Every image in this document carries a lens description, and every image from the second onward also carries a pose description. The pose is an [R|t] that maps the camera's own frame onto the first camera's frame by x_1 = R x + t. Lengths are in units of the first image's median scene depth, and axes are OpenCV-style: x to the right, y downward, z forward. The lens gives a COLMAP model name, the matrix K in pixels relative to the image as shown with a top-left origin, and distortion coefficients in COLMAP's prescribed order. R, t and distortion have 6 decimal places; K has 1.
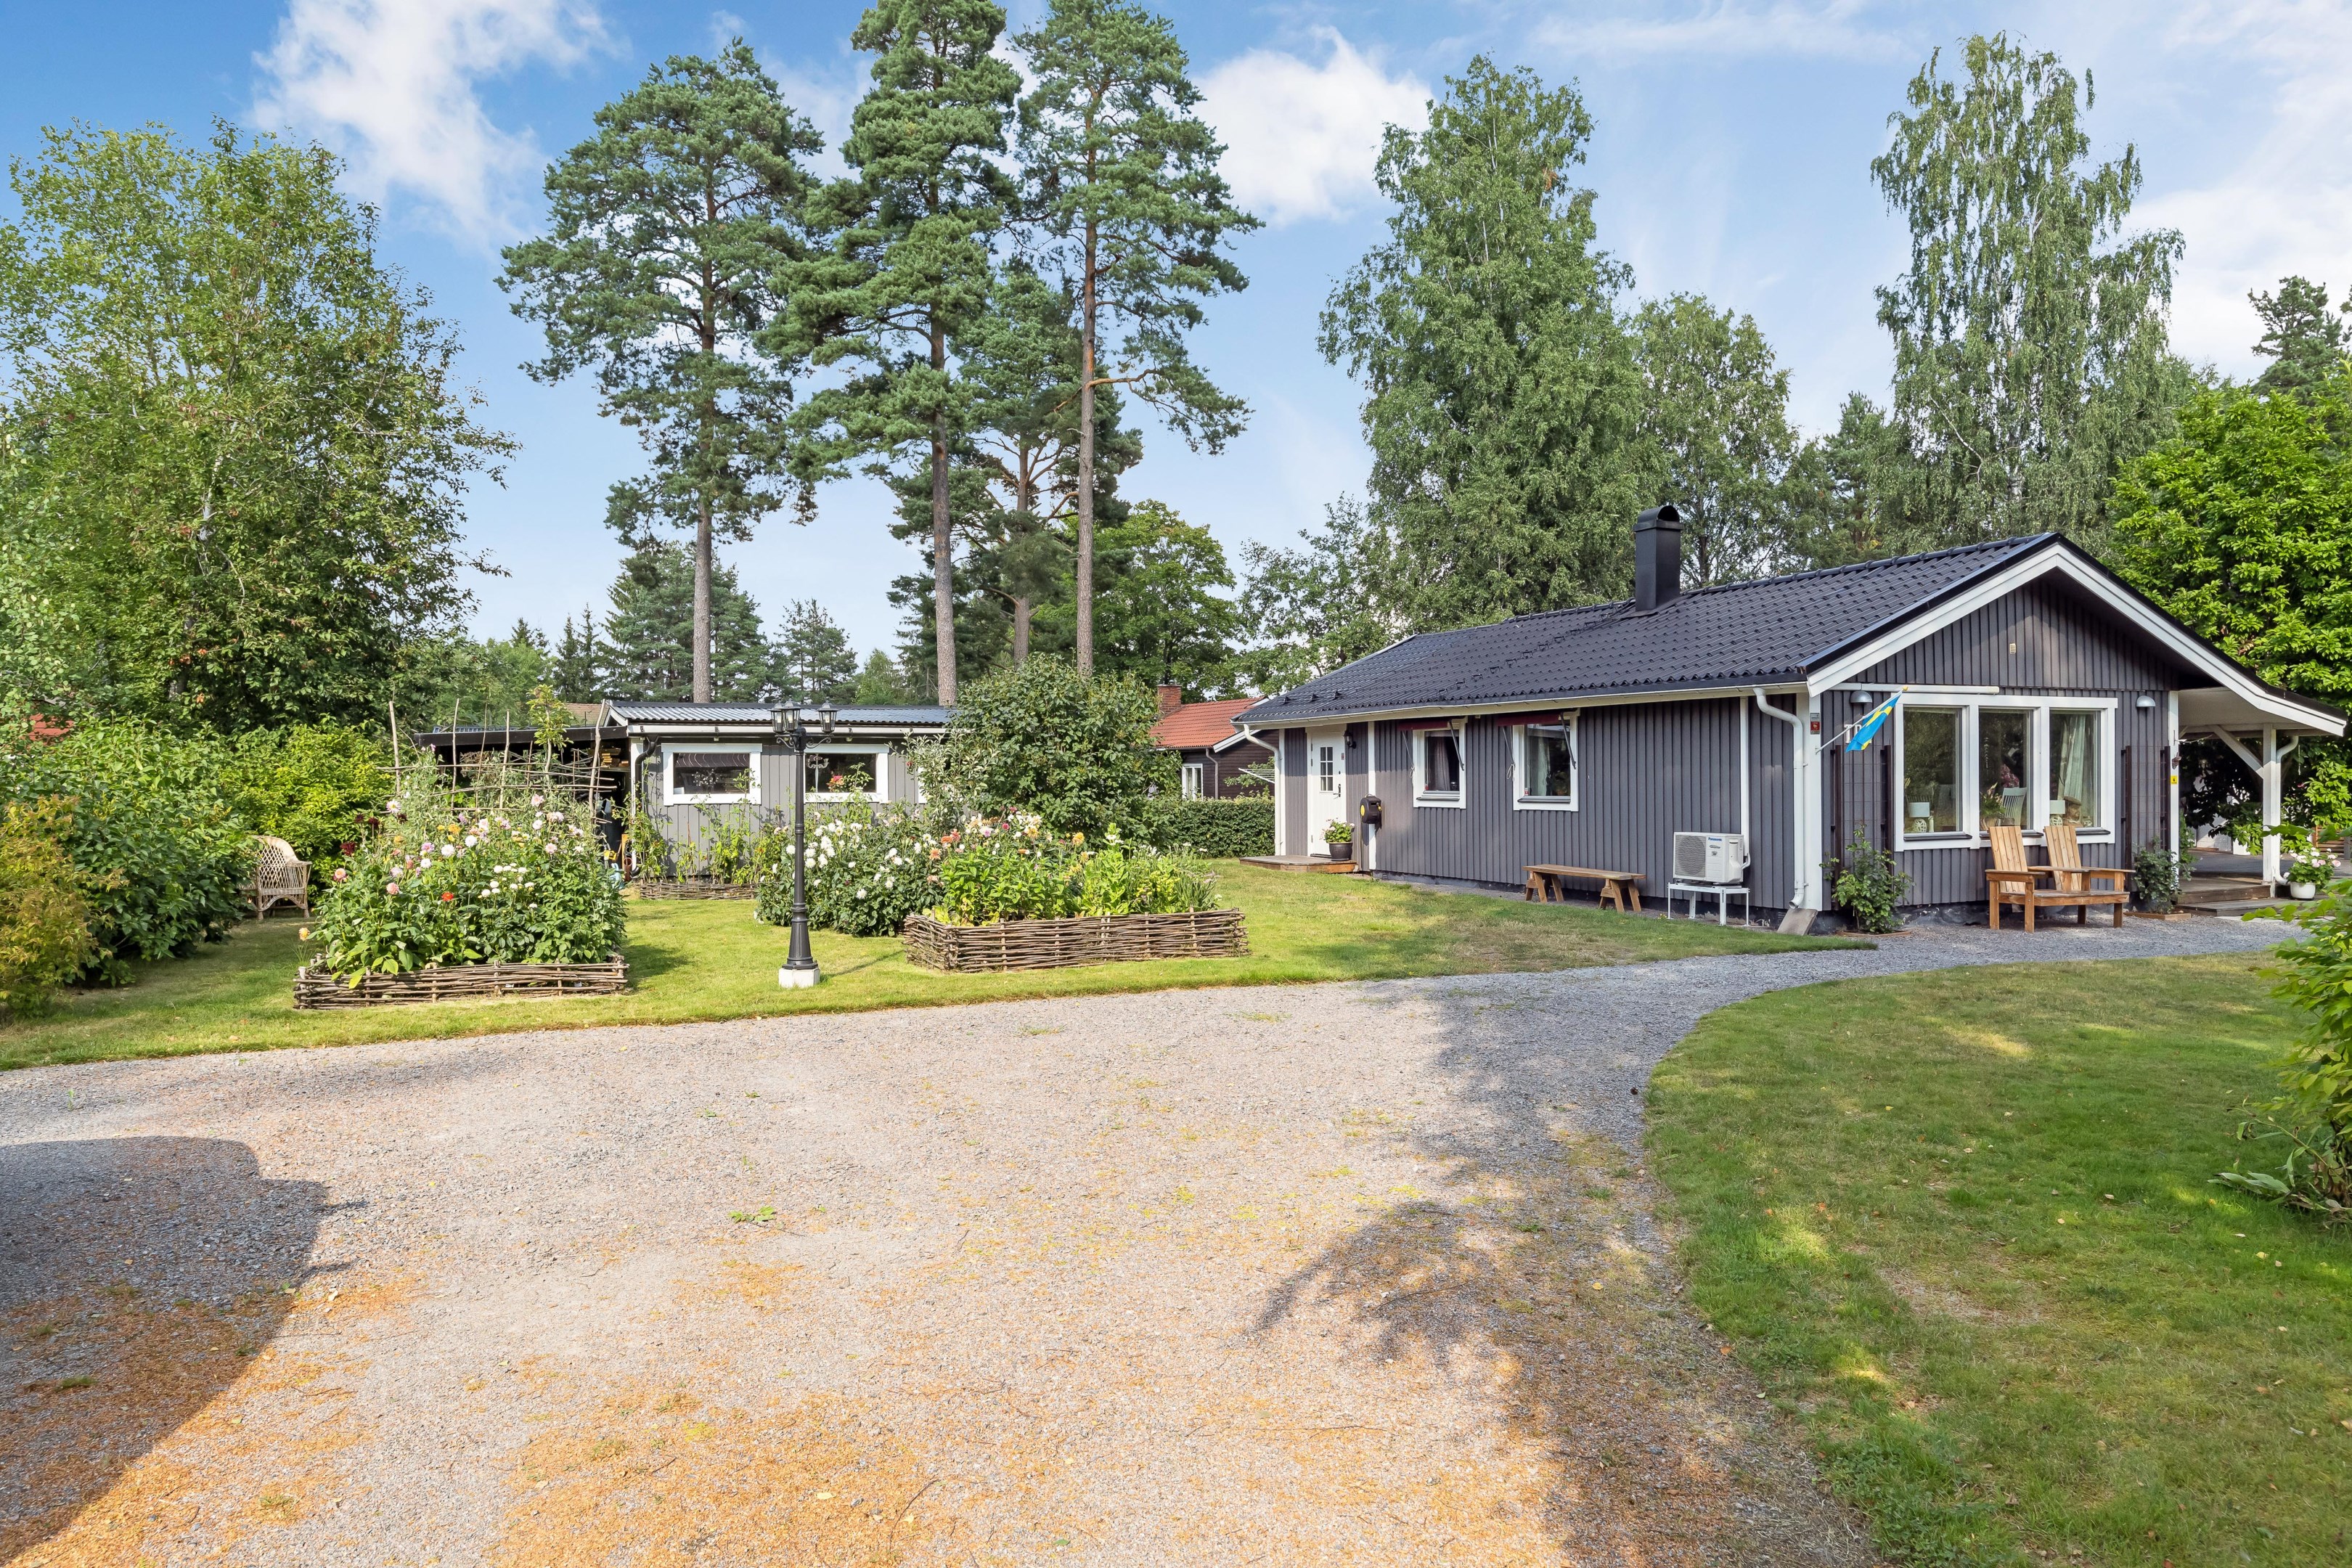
lens RADIAL K [[1508.0, 0, 1134.7], [0, 1508.0, 748.3], [0, 0, 1]] dist [-0.006358, -0.003706]
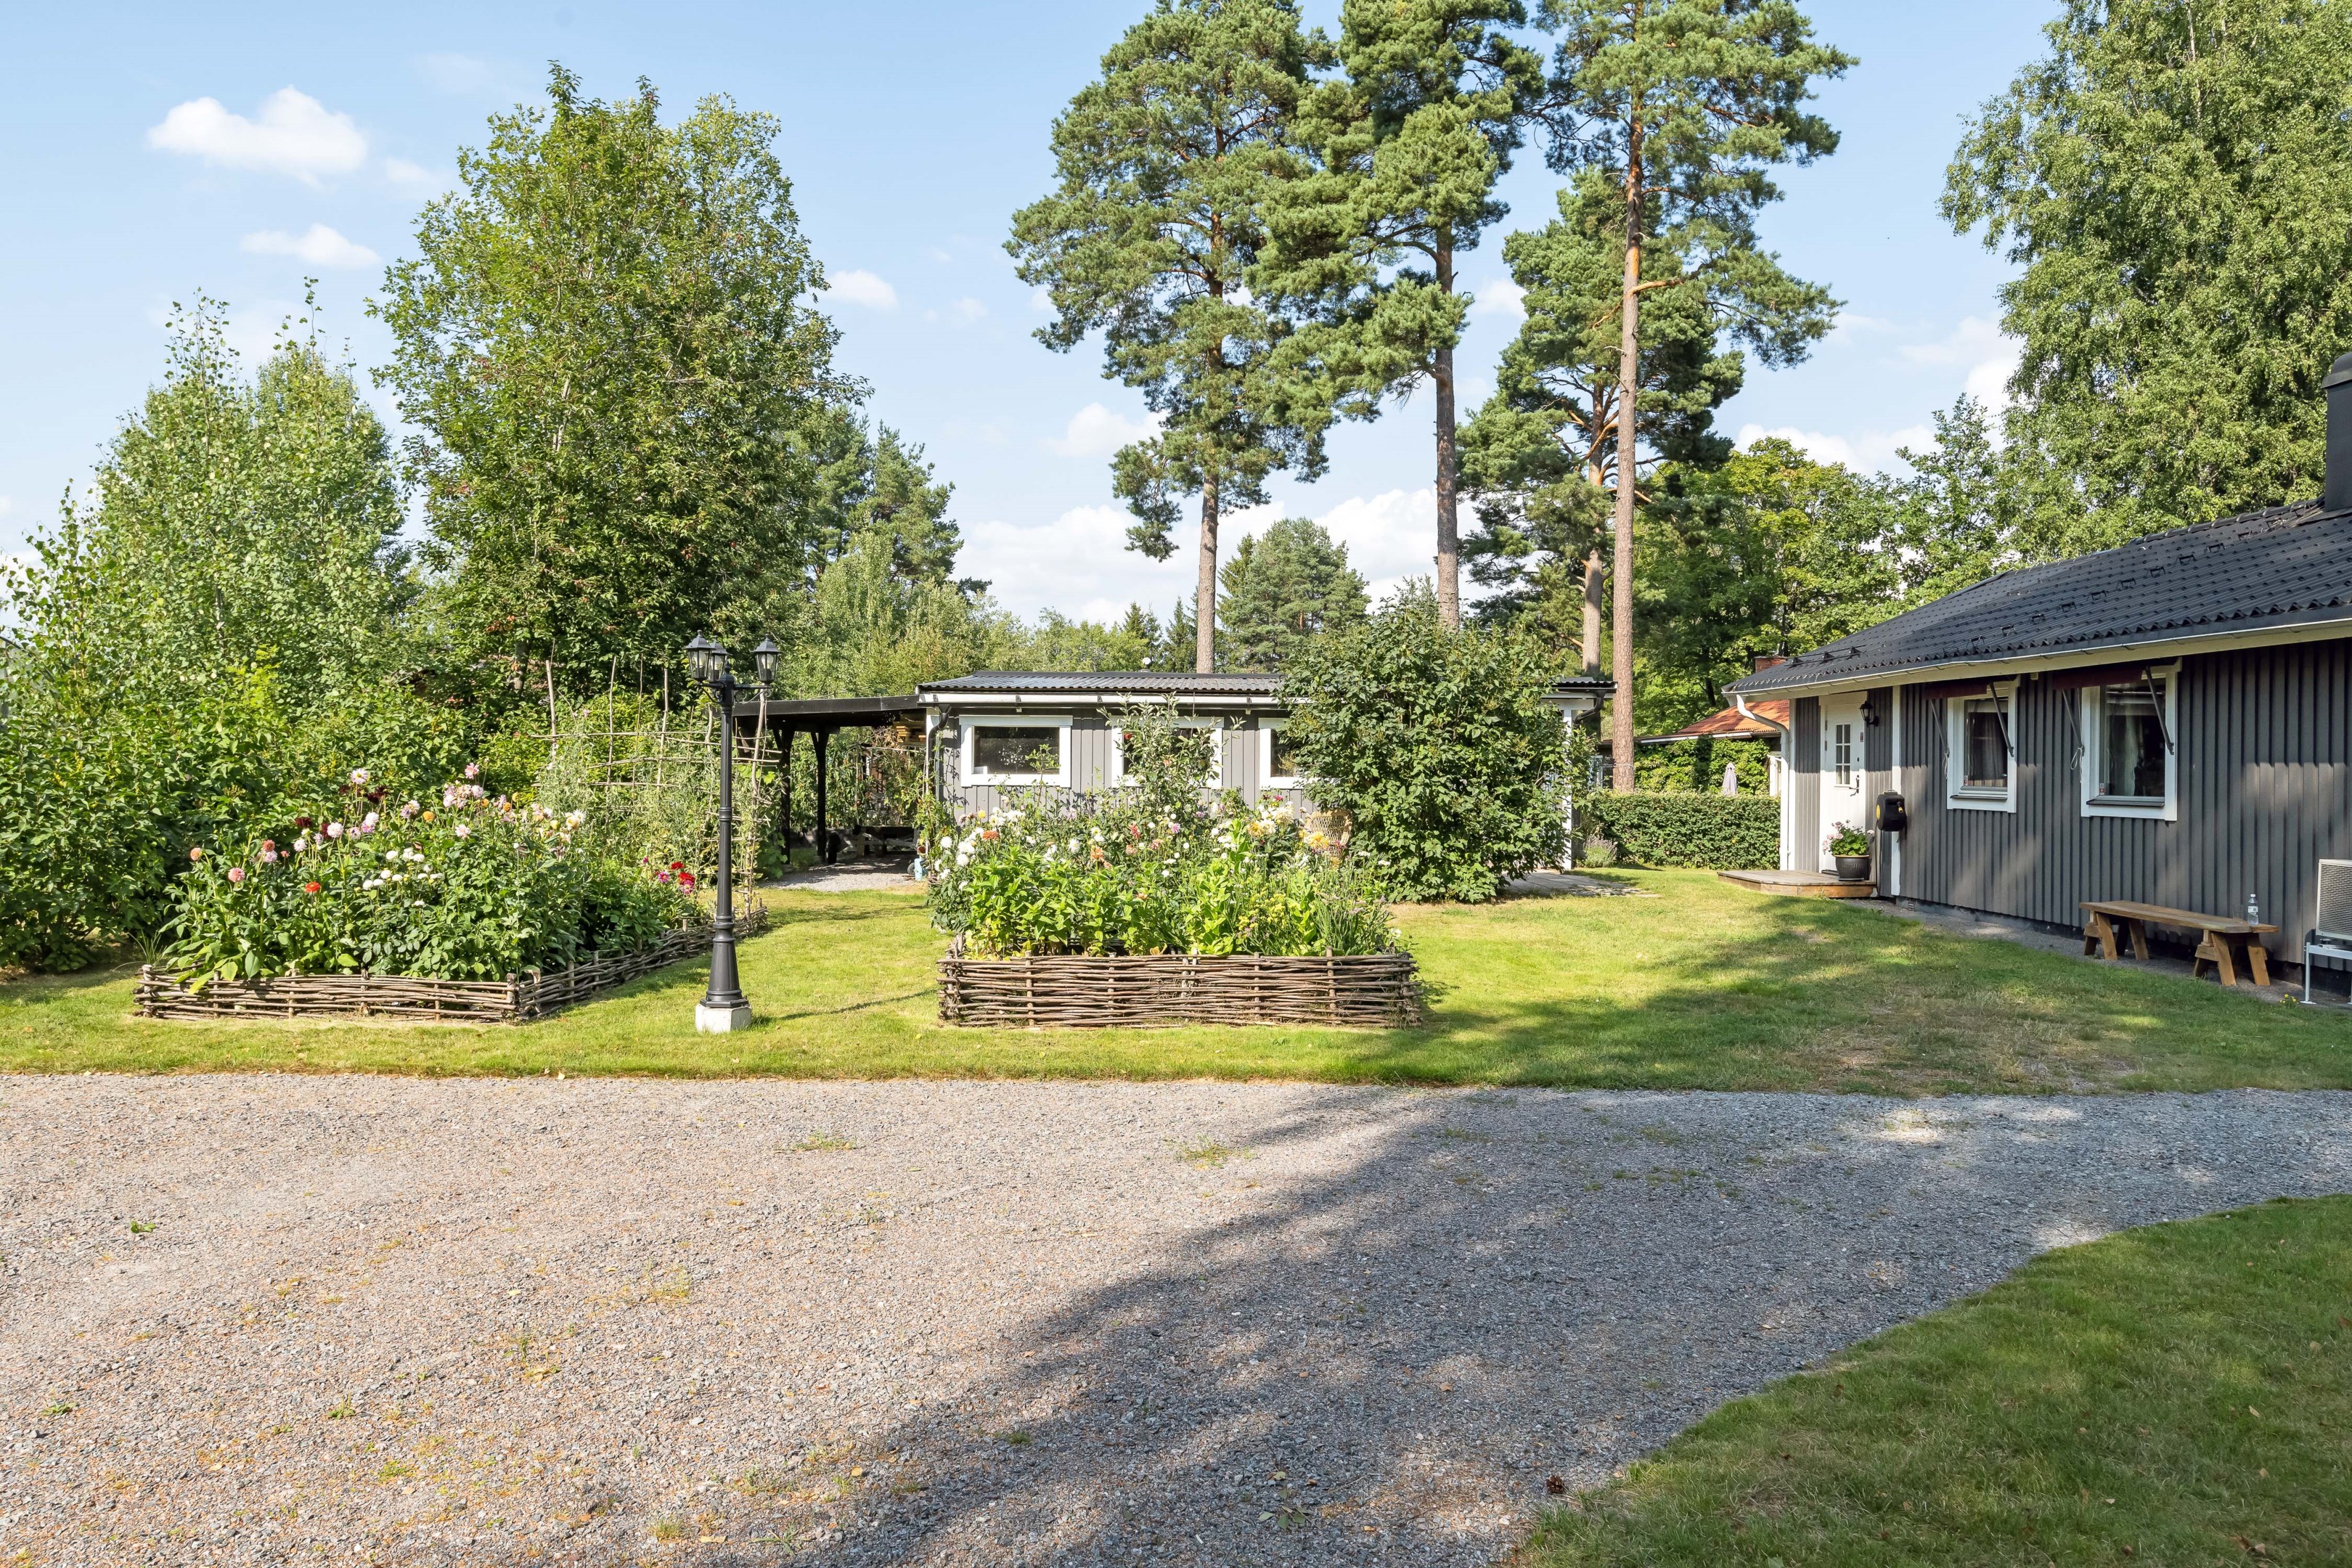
lens RADIAL K [[1588.5, 0, 1166.0], [0, 1588.5, 749.1], [0, 0, 1]] dist [-0.002459, -0.000409]
pose [[0.923751, 0.009203, -0.382882, 0.142351], [-0.006167, 0.999939, 0.009156, 0.007210], [0.382943, -0.006096, 0.923752, 0.197193]]
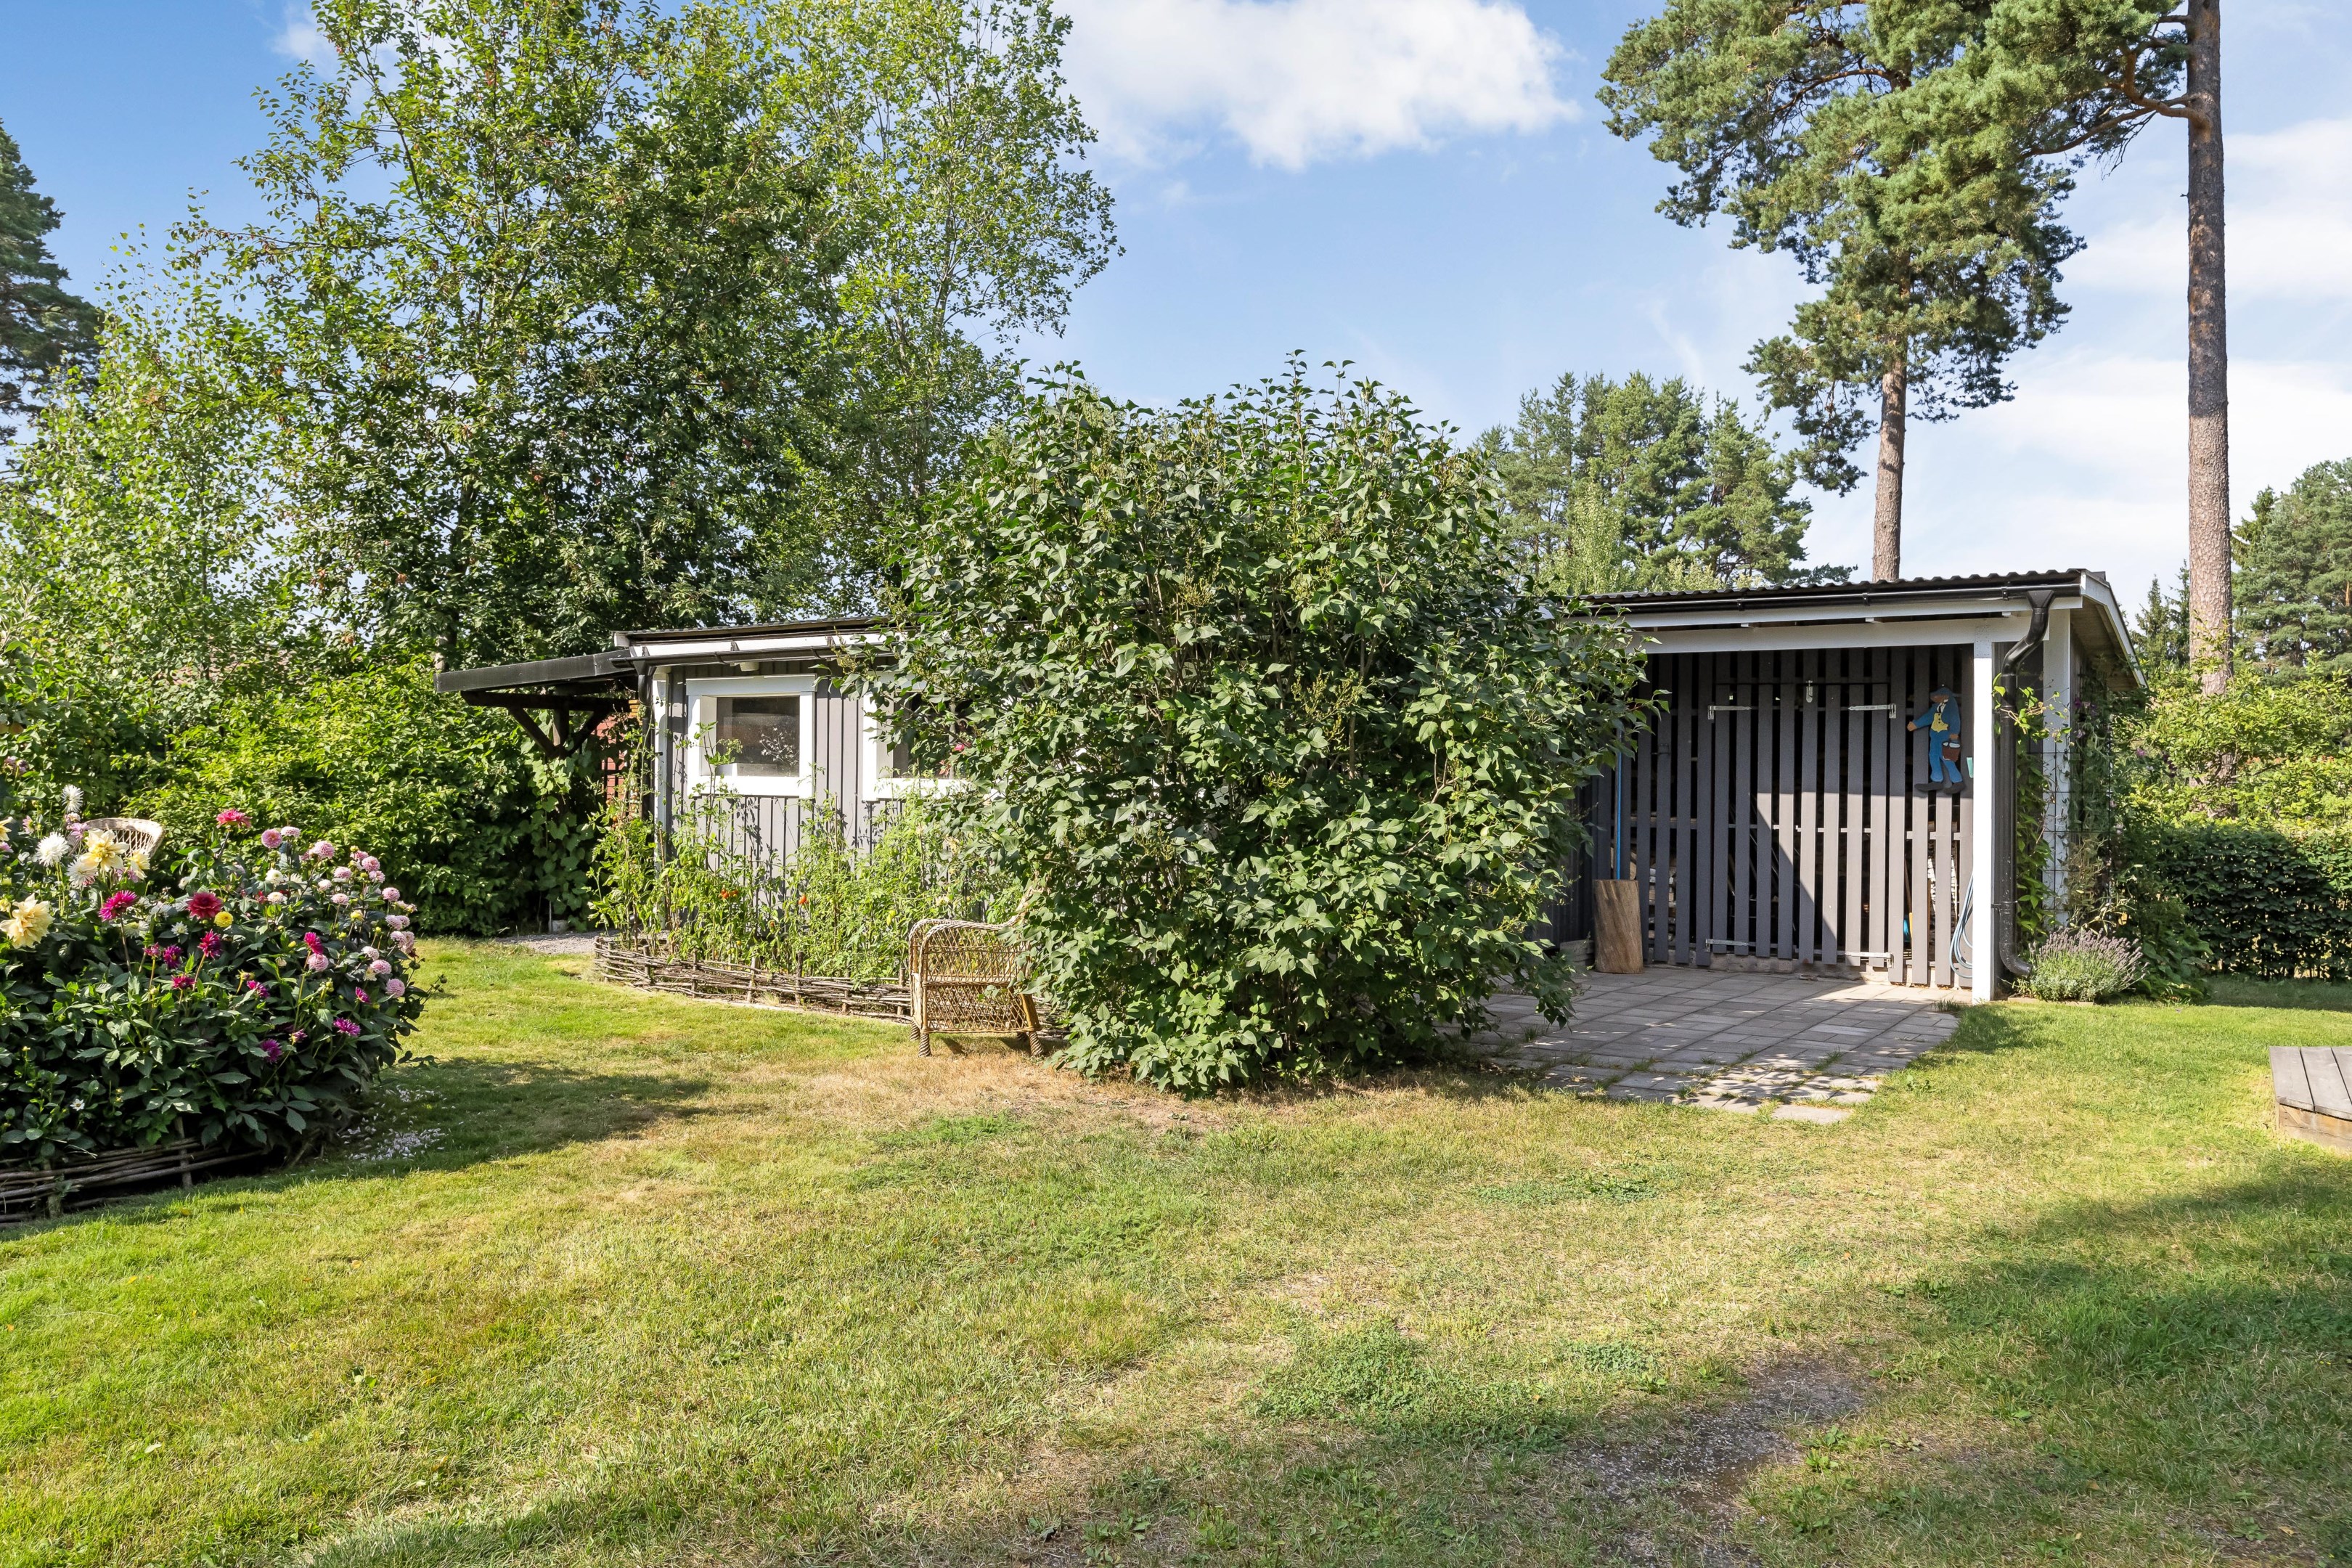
lens RADIAL K [[1610.2, 0, 1189.7], [0, 1610.2, 773.9], [0, 0, 1]] dist [-0.000349, -0.000532]
pose [[0.565179, 0.011674, -0.824886, 0.246709], [-0.000391, 0.999904, 0.013882, 0.021863], [0.824968, -0.007523, 0.565129, 0.805652]]
